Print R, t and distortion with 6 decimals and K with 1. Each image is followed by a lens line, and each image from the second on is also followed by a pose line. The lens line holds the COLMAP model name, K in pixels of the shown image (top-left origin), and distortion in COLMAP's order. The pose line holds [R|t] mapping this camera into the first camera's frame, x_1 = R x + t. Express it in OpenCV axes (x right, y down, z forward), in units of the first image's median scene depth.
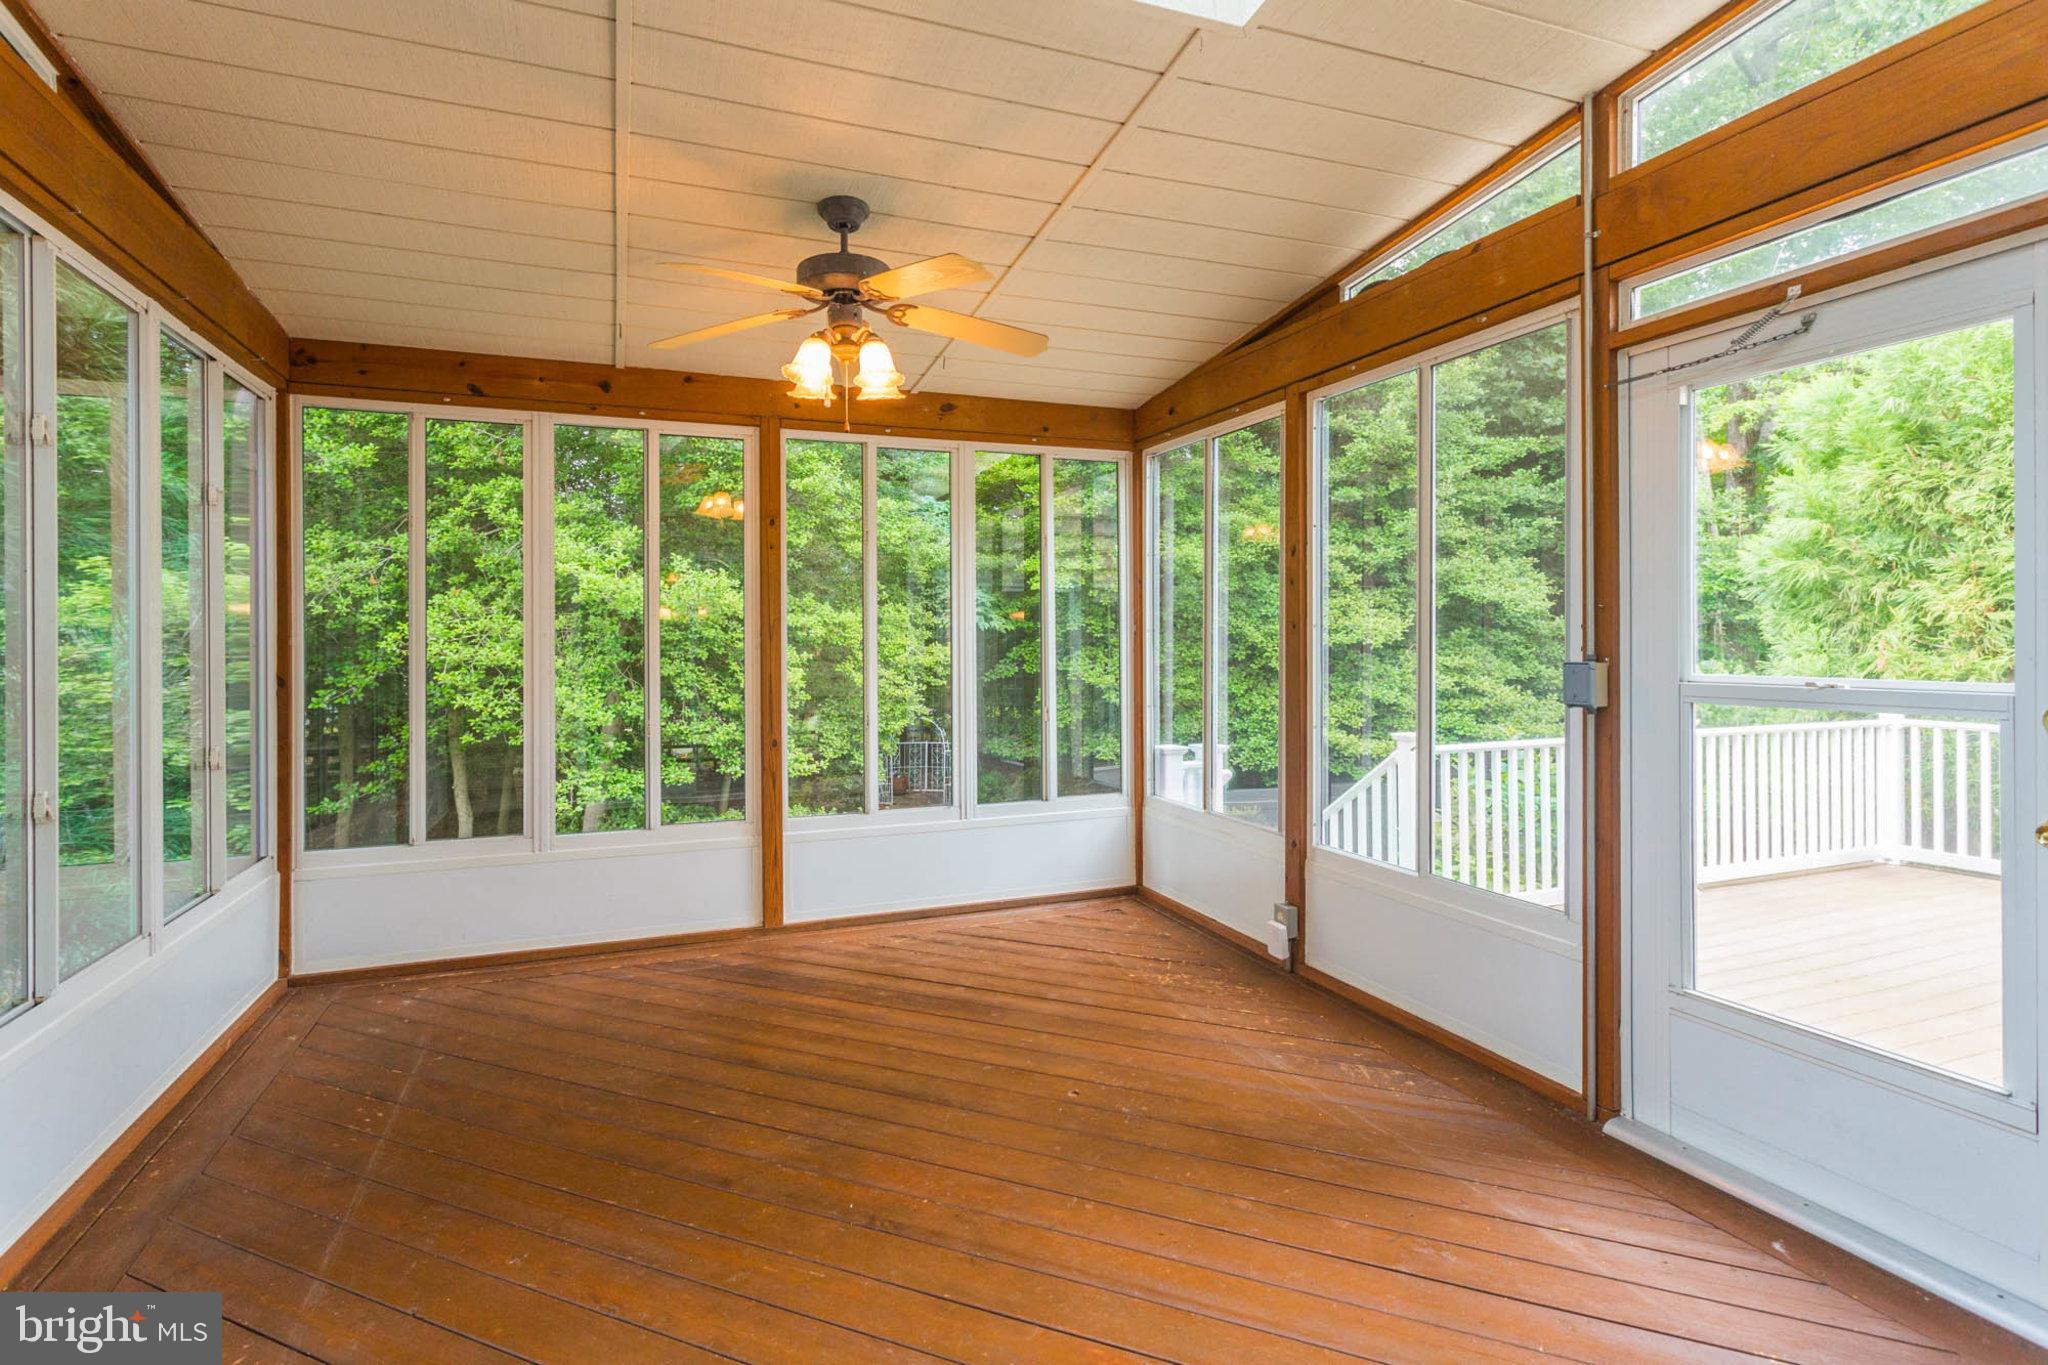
lens RADIAL K [[976.9, 0, 1021.4], [0, 976.9, 635.3], [0, 0, 1]] dist [-0.000476, -0.000053]
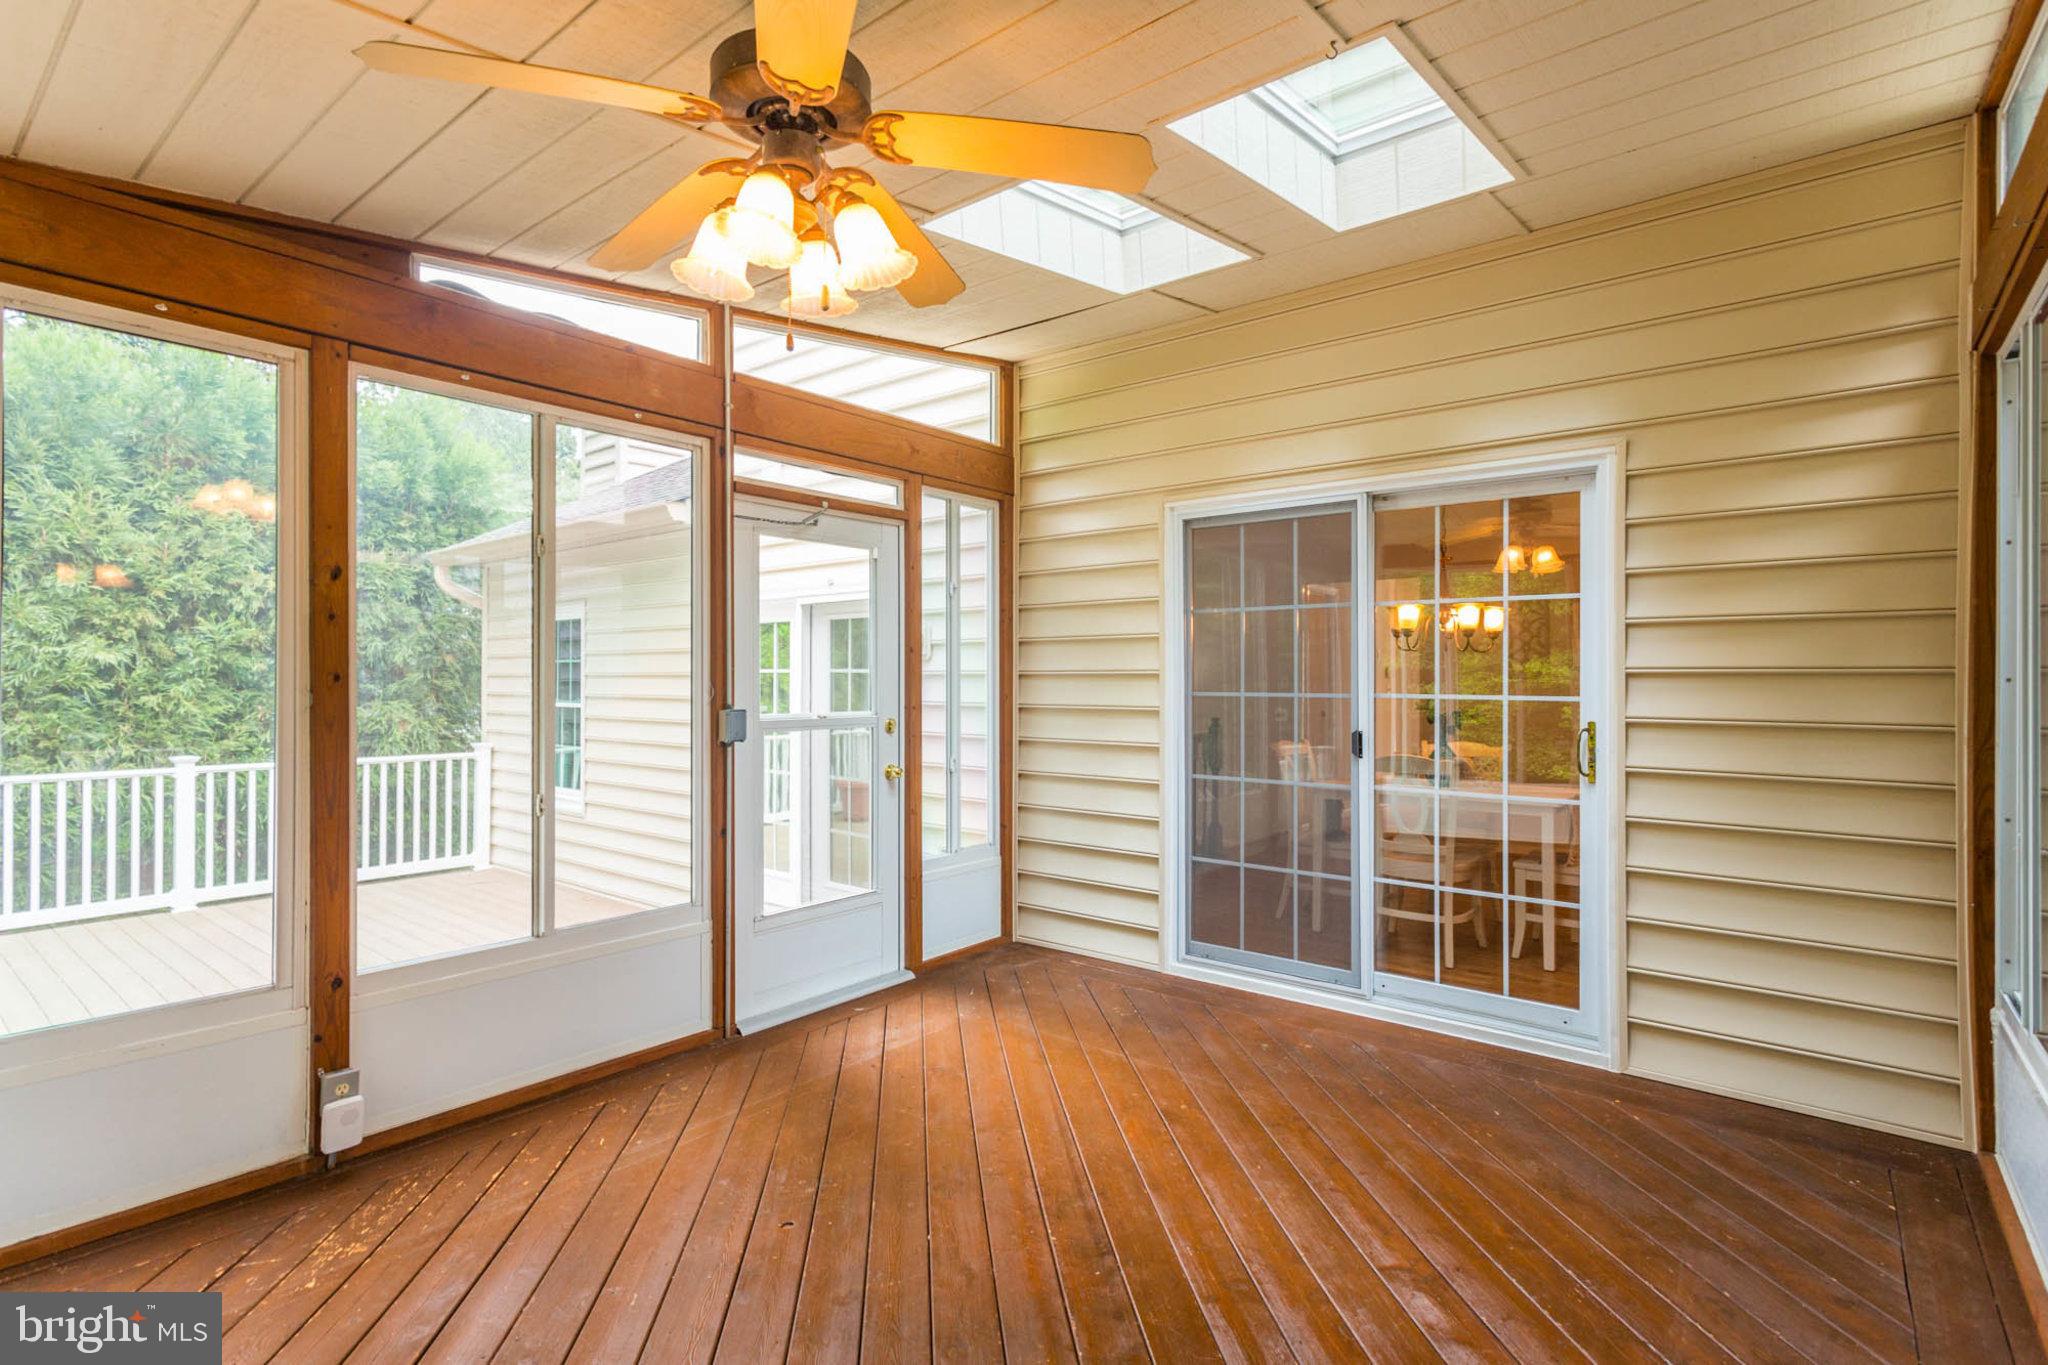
lens RADIAL K [[1015.4, 0, 995.7], [0, 1015.4, 652.4], [0, 0, 1]] dist [-0.036349, 0.028134]
pose [[-0.473316, 0.036091, 0.880153, -0.867155], [0.005632, 0.999264, -0.037946, 0.005276], [-0.880875, -0.013004, -0.473171, 1.333113]]
